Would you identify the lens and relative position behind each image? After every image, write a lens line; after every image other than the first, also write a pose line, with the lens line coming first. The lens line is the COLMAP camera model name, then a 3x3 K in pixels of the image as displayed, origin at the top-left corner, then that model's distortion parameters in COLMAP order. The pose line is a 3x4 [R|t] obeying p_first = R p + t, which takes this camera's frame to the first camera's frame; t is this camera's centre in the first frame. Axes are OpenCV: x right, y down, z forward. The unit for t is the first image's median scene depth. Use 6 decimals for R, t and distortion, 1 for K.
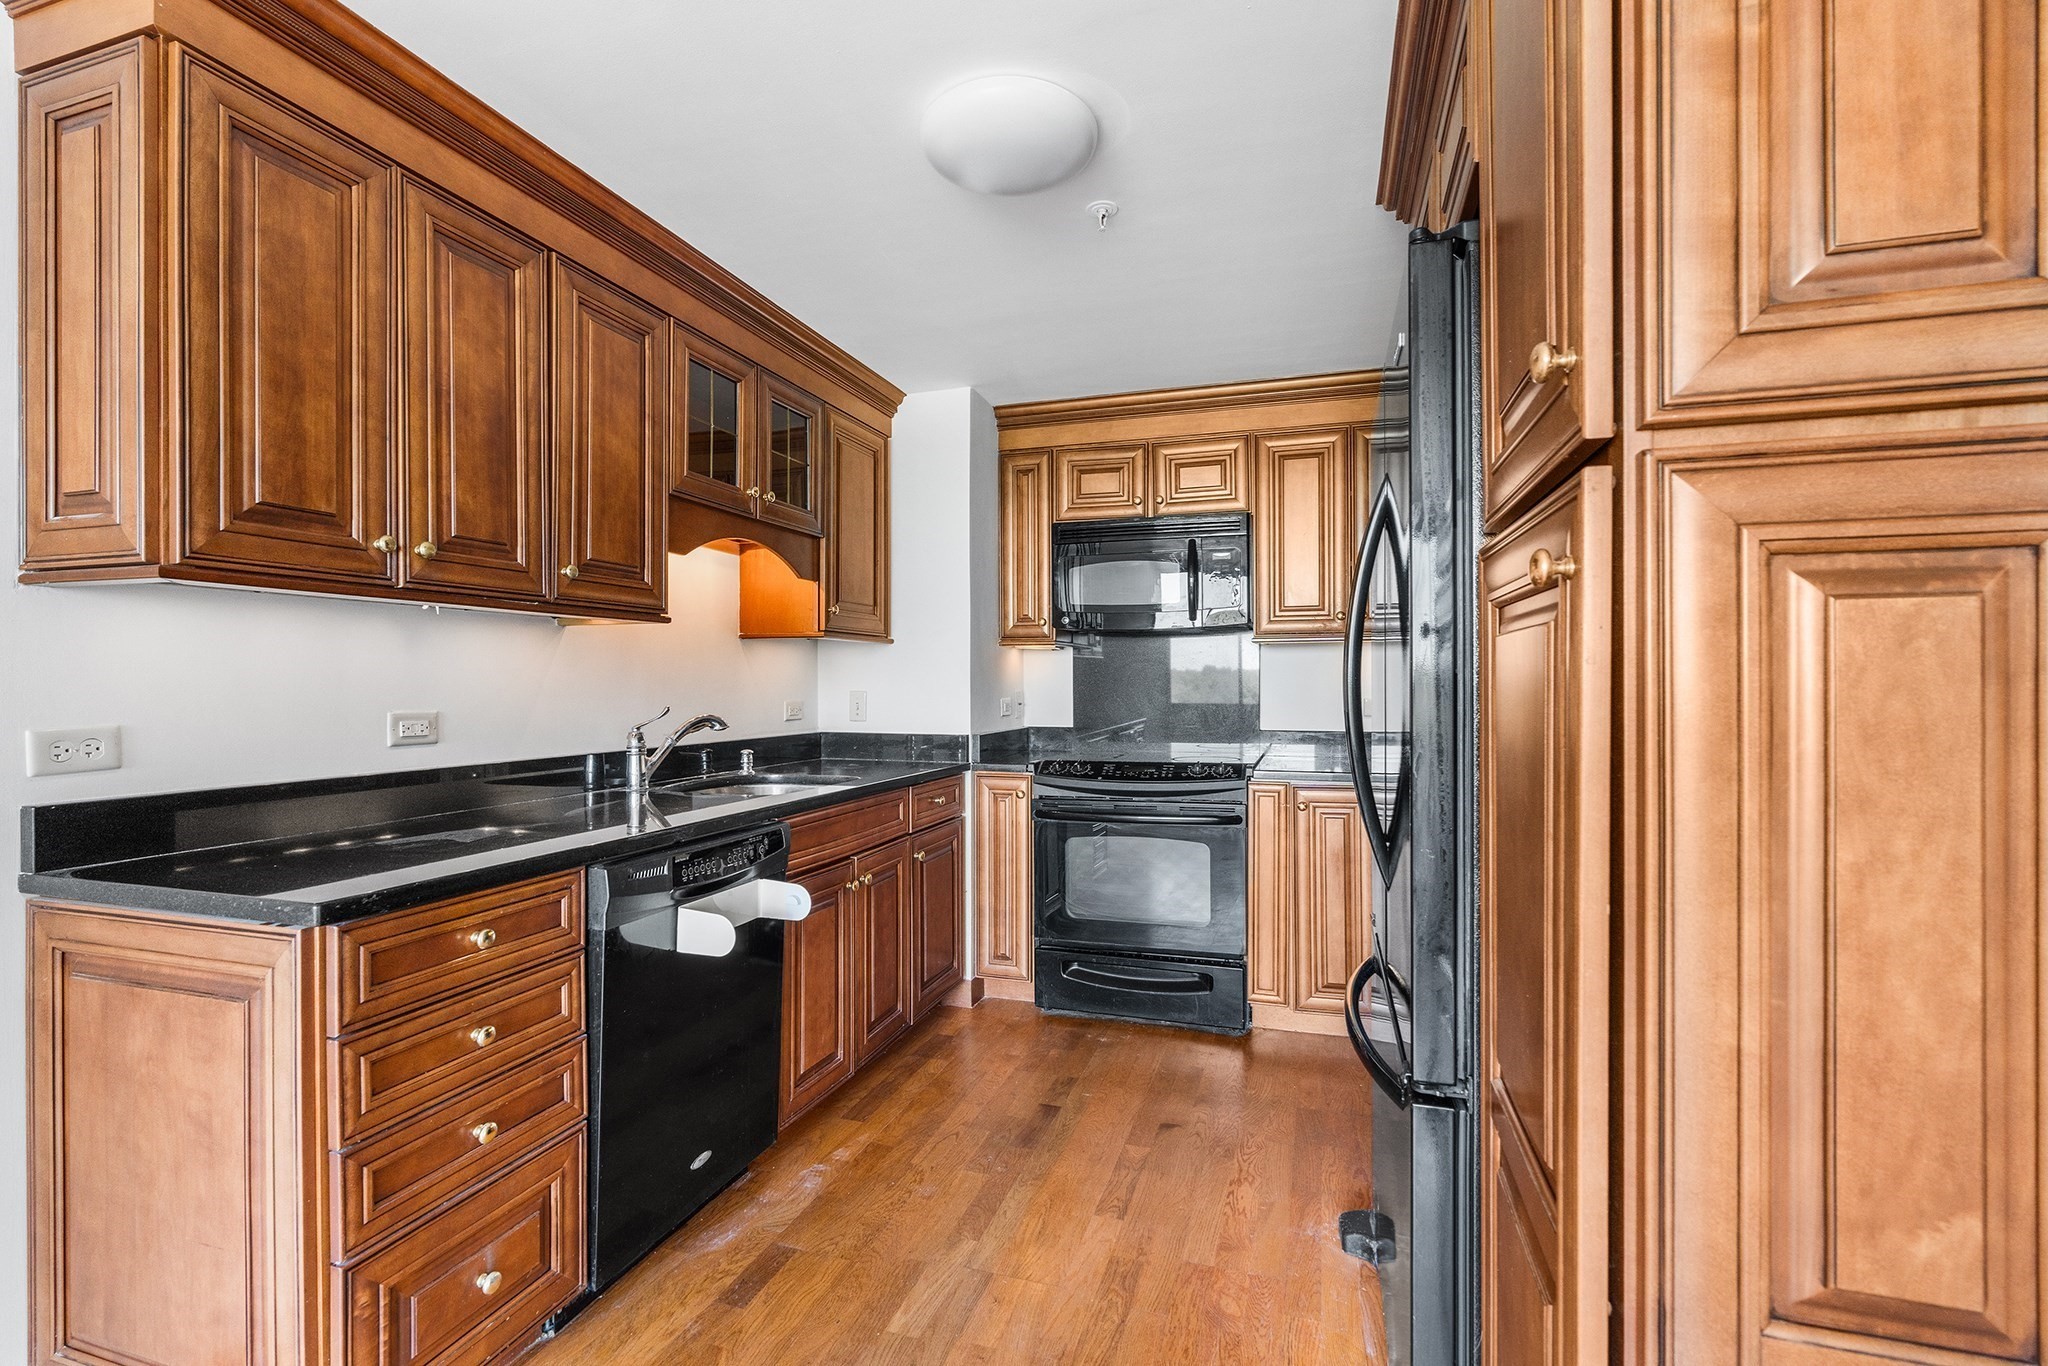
lens RADIAL K [[925.3, 0, 1024.0], [0, 925.3, 683.0], [0, 0, 1]] dist [-0.007988, 0.000305]
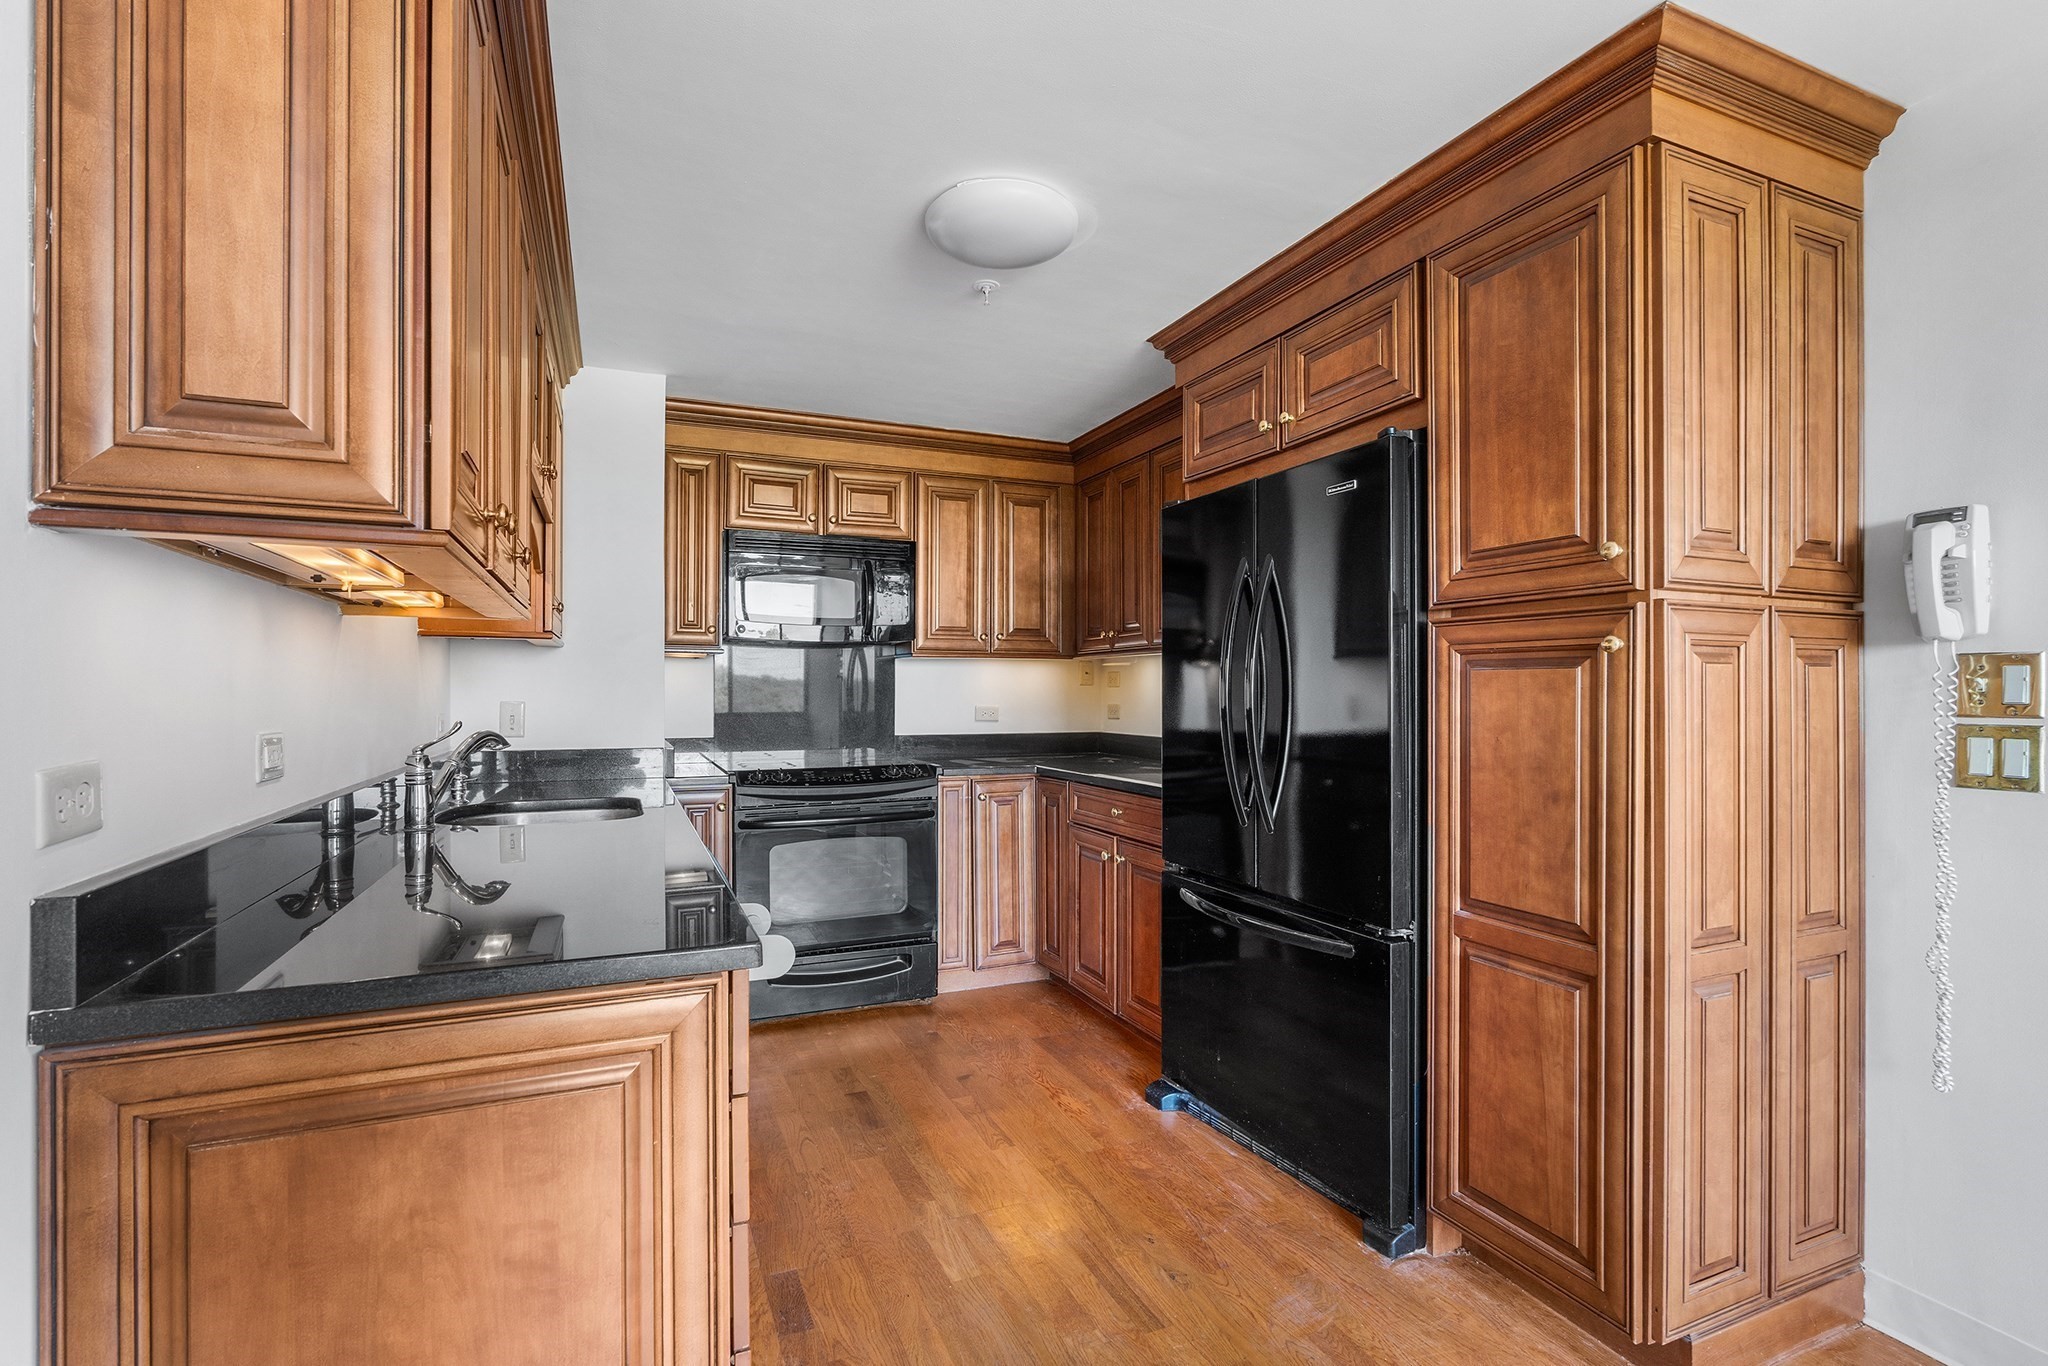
lens RADIAL K [[943.3, 0, 1013.4], [0, 943.3, 687.7], [0, 0, 1]] dist [-0.010388, 0.000205]
pose [[0.753444, 0.005419, 0.657490, -0.829822], [-0.002591, 0.999983, -0.005273, -0.001168], [-0.657507, 0.002269, 0.753445, 0.104354]]
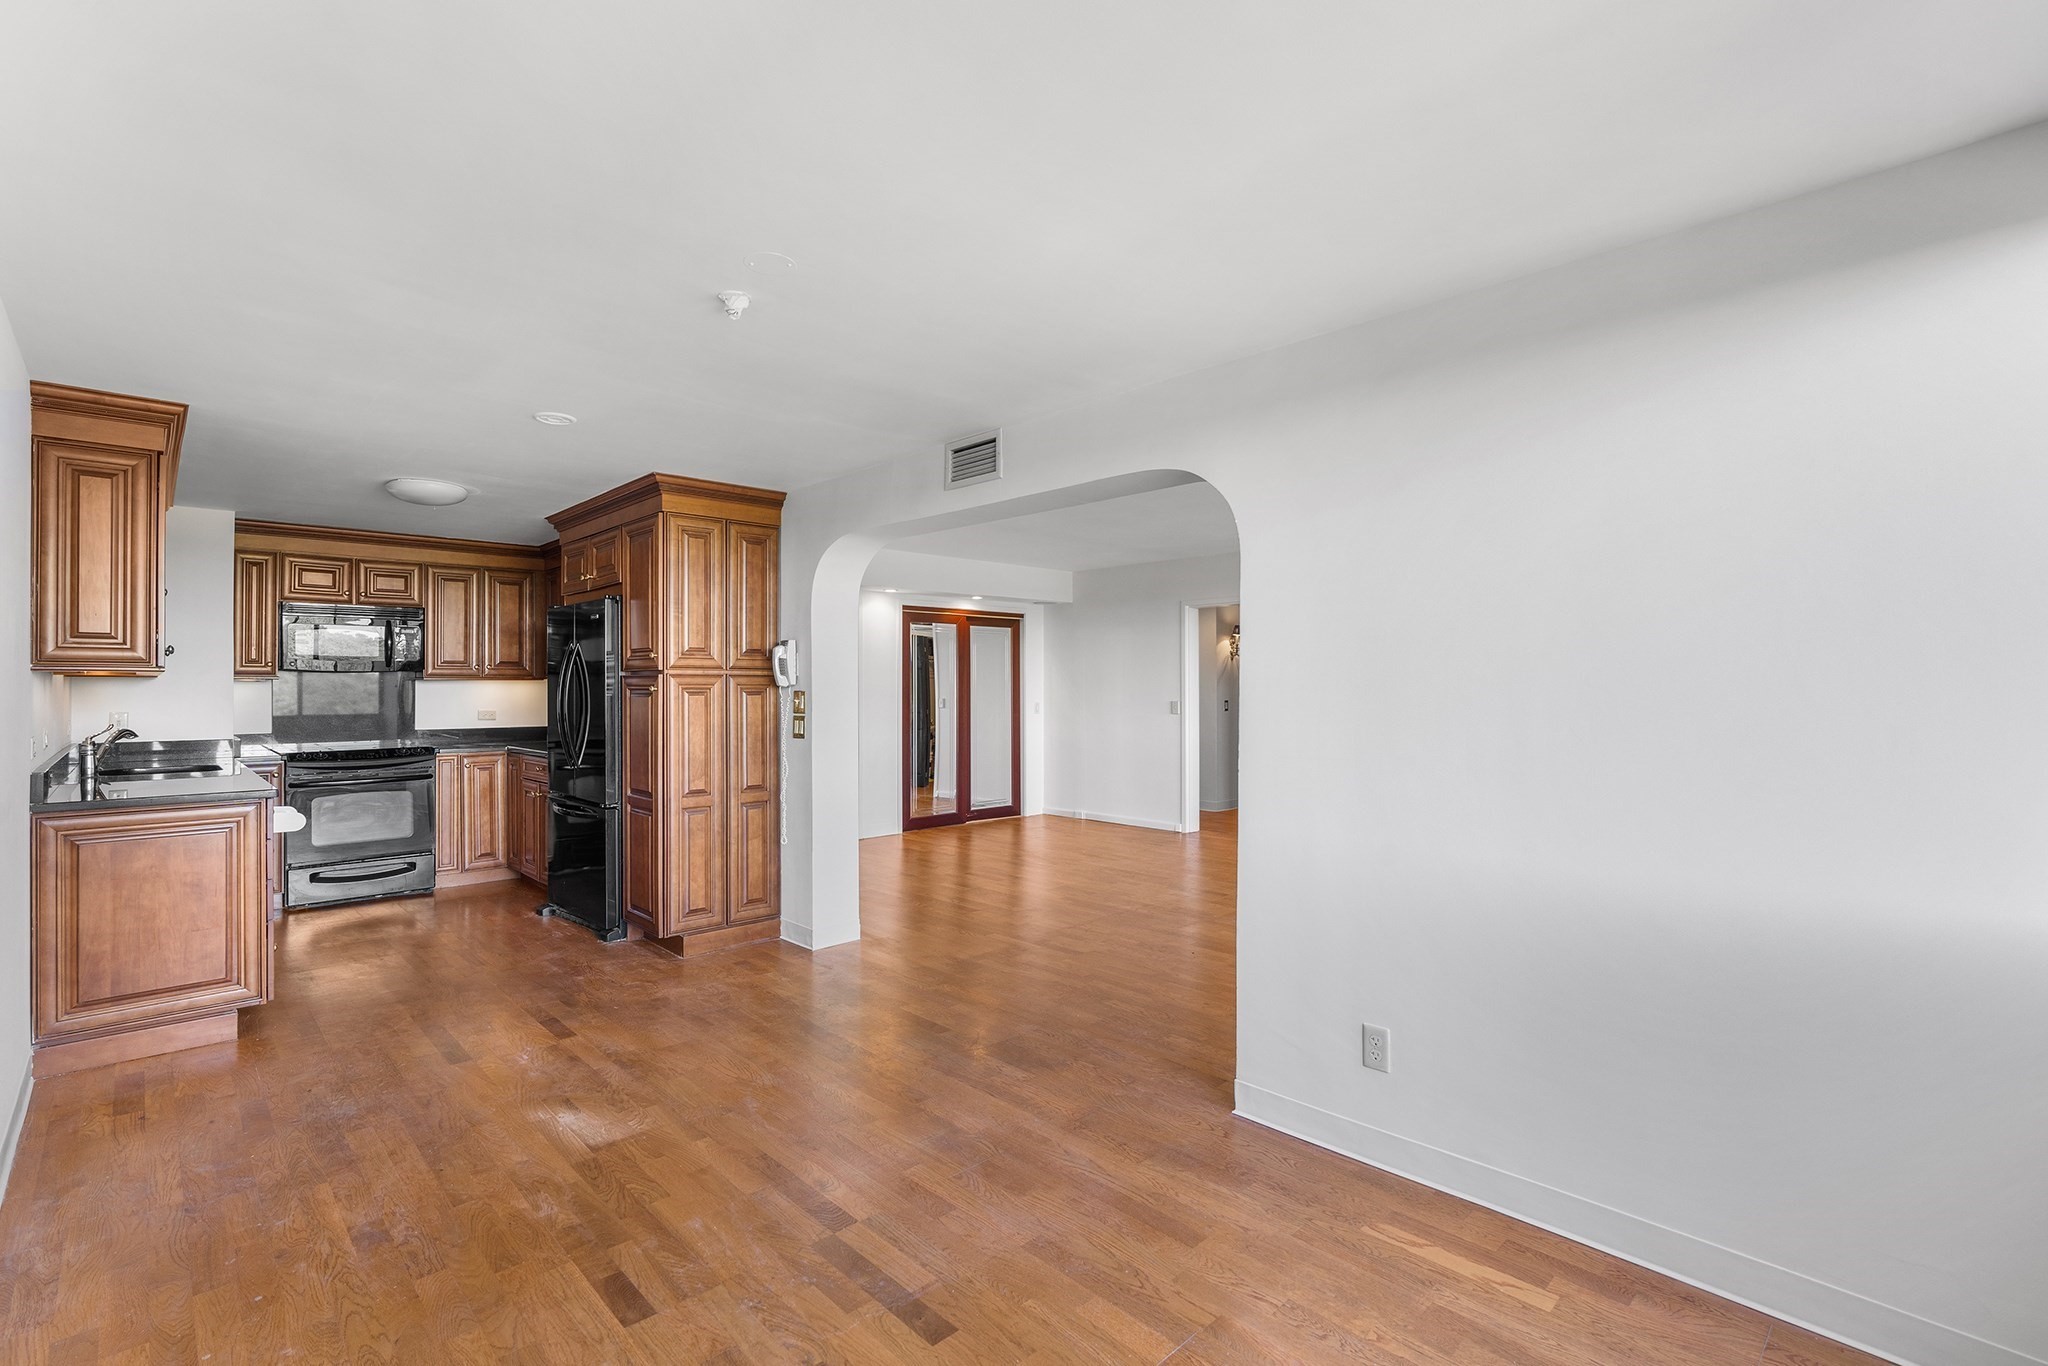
lens RADIAL K [[928.4, 0, 997.3], [0, 928.4, 678.9], [0, 0, 1]] dist [0.001142, 0.000149]
pose [[0.488116, 0.008384, 0.872739, -1.551431], [0.001748, 0.999942, -0.010583, -0.050153], [-0.872777, 0.006692, 0.488073, -1.682951]]
